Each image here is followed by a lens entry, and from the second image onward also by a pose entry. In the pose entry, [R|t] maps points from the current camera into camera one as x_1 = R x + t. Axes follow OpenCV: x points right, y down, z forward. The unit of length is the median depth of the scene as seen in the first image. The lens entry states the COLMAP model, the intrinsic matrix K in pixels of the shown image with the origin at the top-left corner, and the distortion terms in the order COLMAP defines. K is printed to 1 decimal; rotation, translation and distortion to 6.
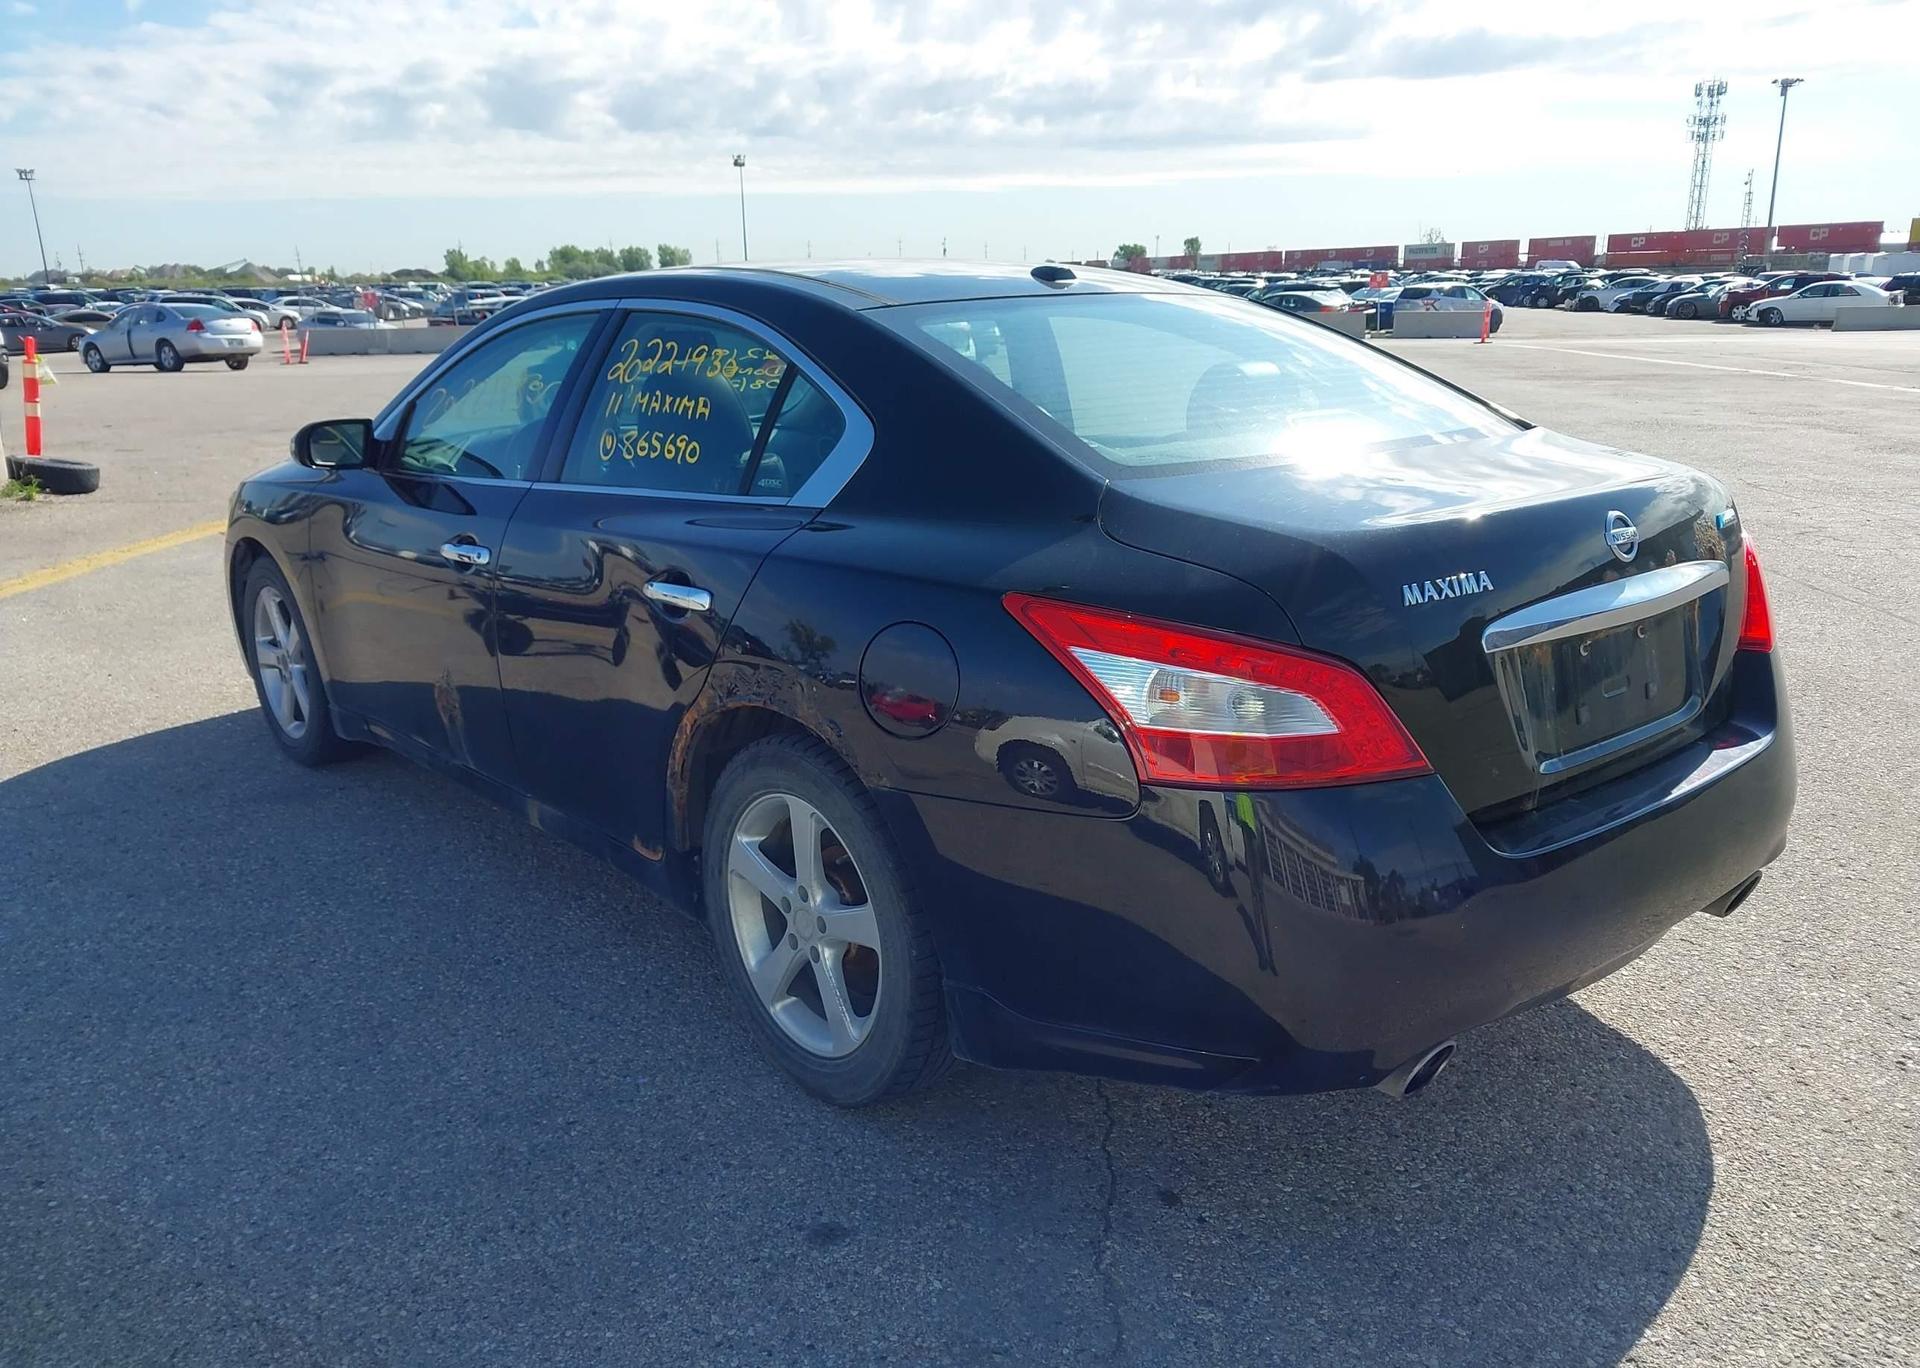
lens RADIAL K [[1527.1, 0, 956.9], [0, 1527.1, 750.0], [0, 0, 1]] dist [-0.001993, 0.008055]
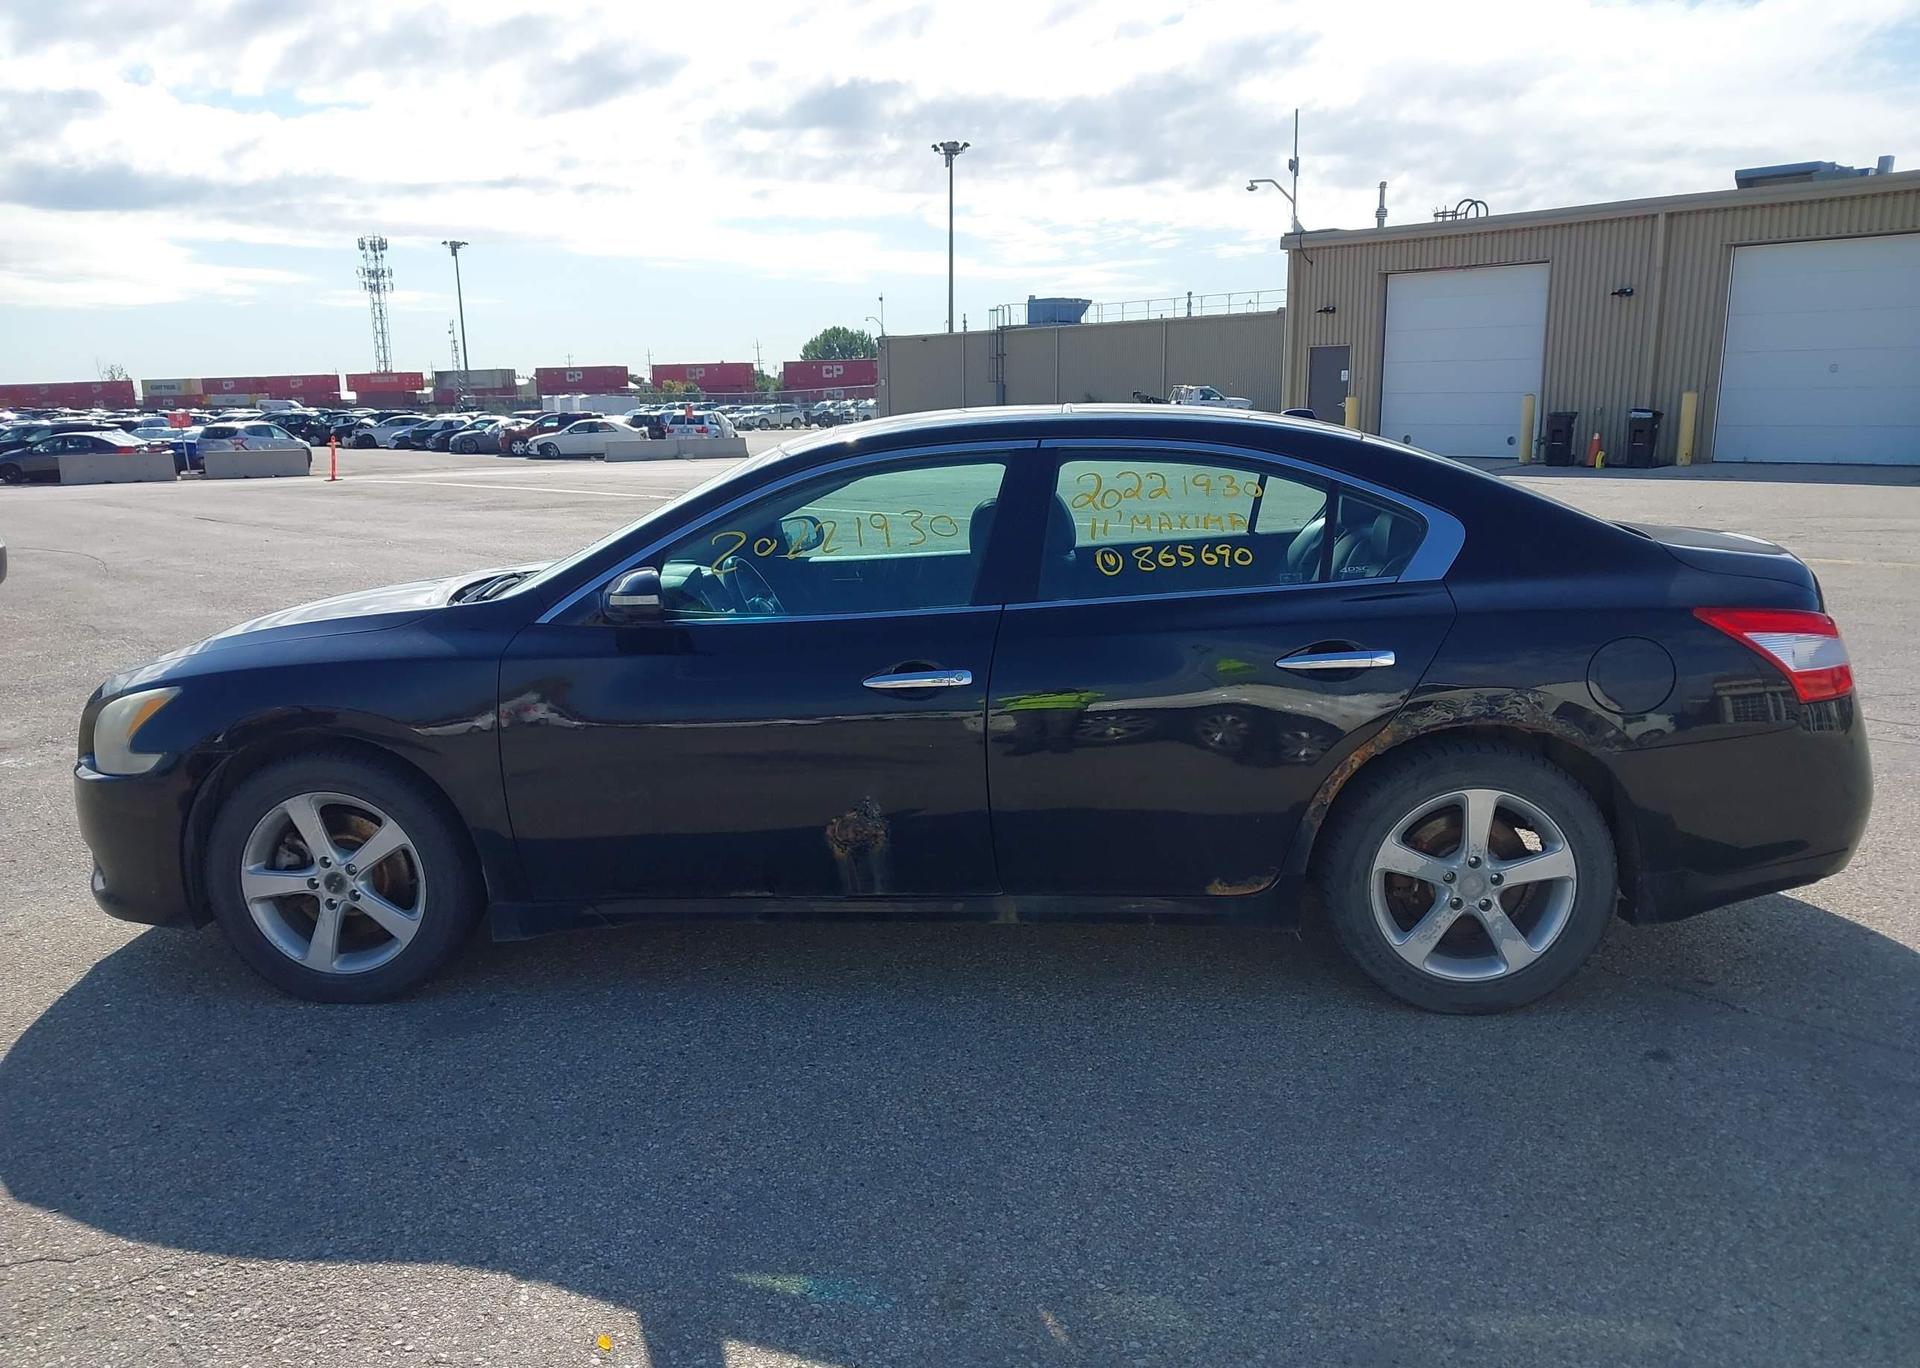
lens RADIAL K [[1530.5, 0, 962.0], [0, 1530.5, 740.3], [0, 0, 1]] dist [0.004341, 0.000719]
pose [[0.708042, -0.146685, 0.690768, -0.065820], [0.209311, 0.977825, -0.006905, -0.004737], [-0.674437, 0.149474, 0.723044, 0.015360]]
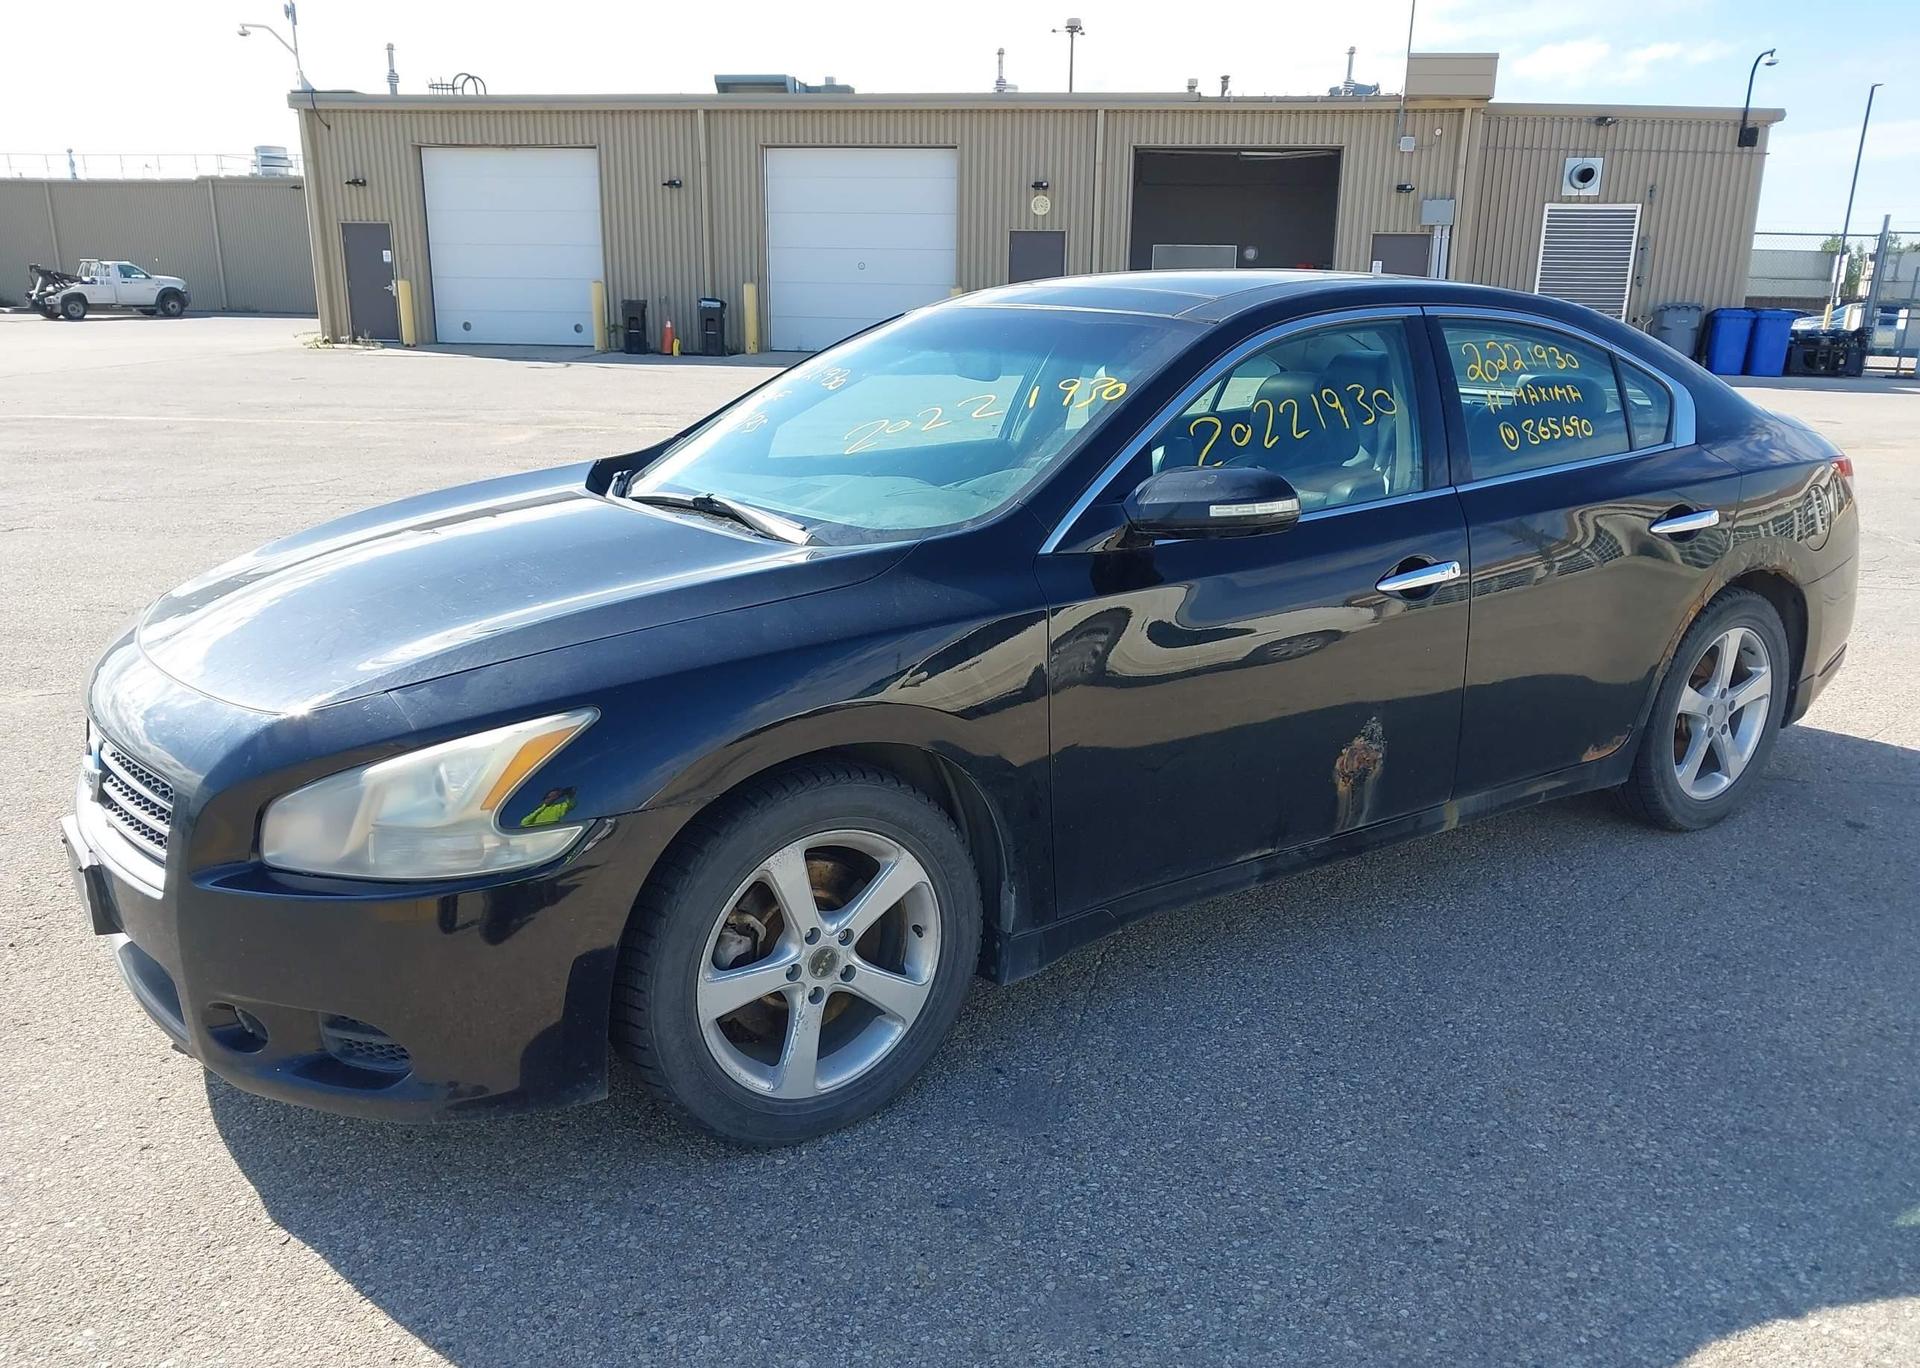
lens RADIAL K [[1538.5, 0, 960.3], [0, 1538.5, 719.3], [0, 0, 1]] dist [0.009914, -0.019658]
pose [[0.095944, -0.251100, 0.963194, -0.081990], [0.277160, 0.936129, 0.216436, -0.021063], [-0.956021, 0.246193, 0.159411, 0.073690]]
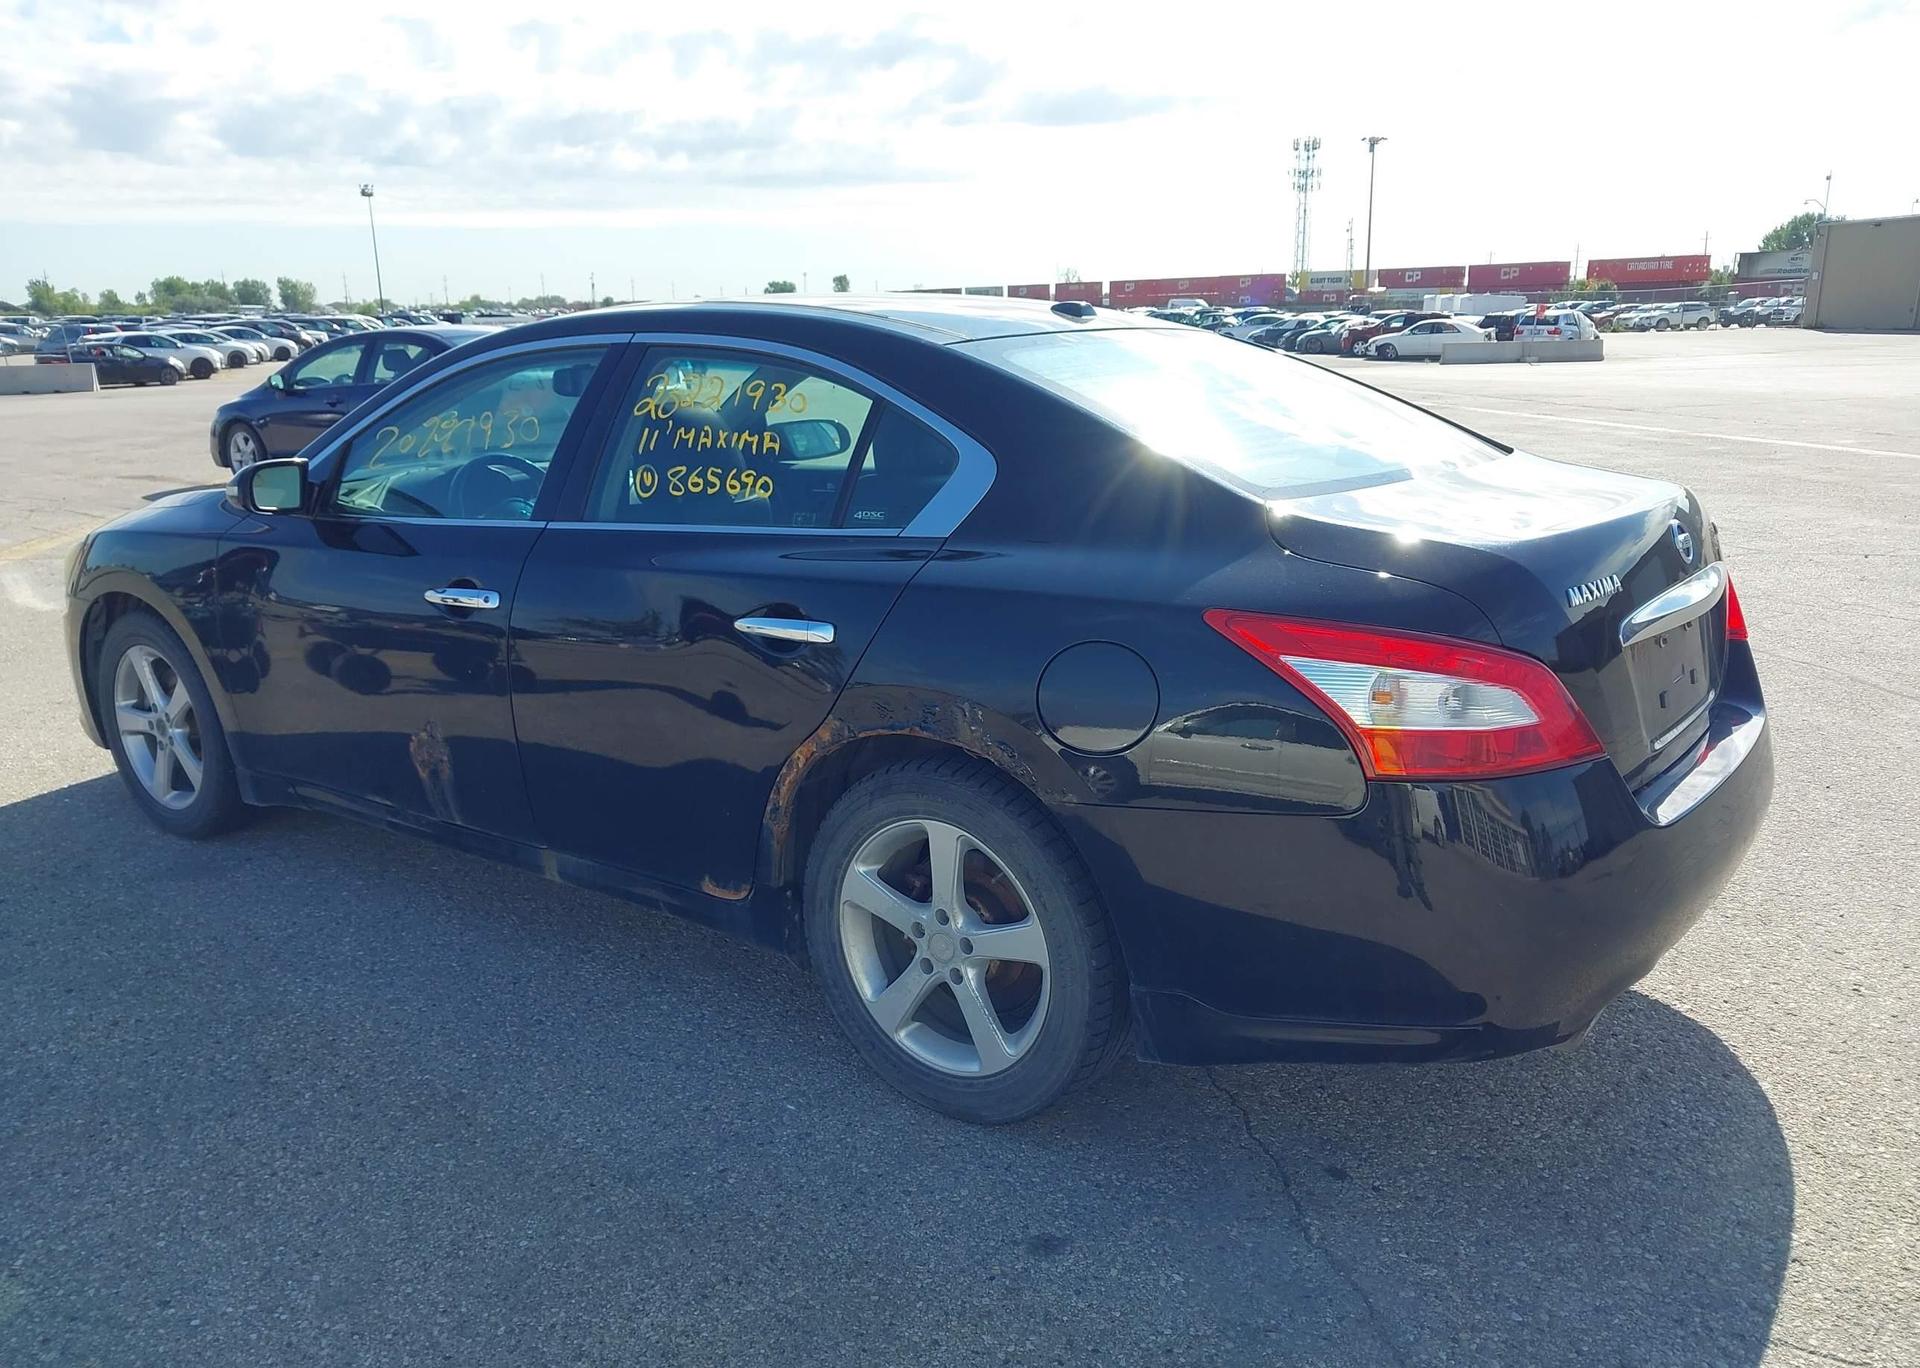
lens RADIAL K [[1530.5, 0, 962.0], [0, 1530.5, 740.3], [0, 0, 1]] dist [0.004341, 0.000719]
pose [[0.975690, -0.055436, 0.212026, -0.014596], [0.061441, 0.997872, -0.021834, 0.000002], [-0.210365, 0.034331, 0.977020, 0.000101]]
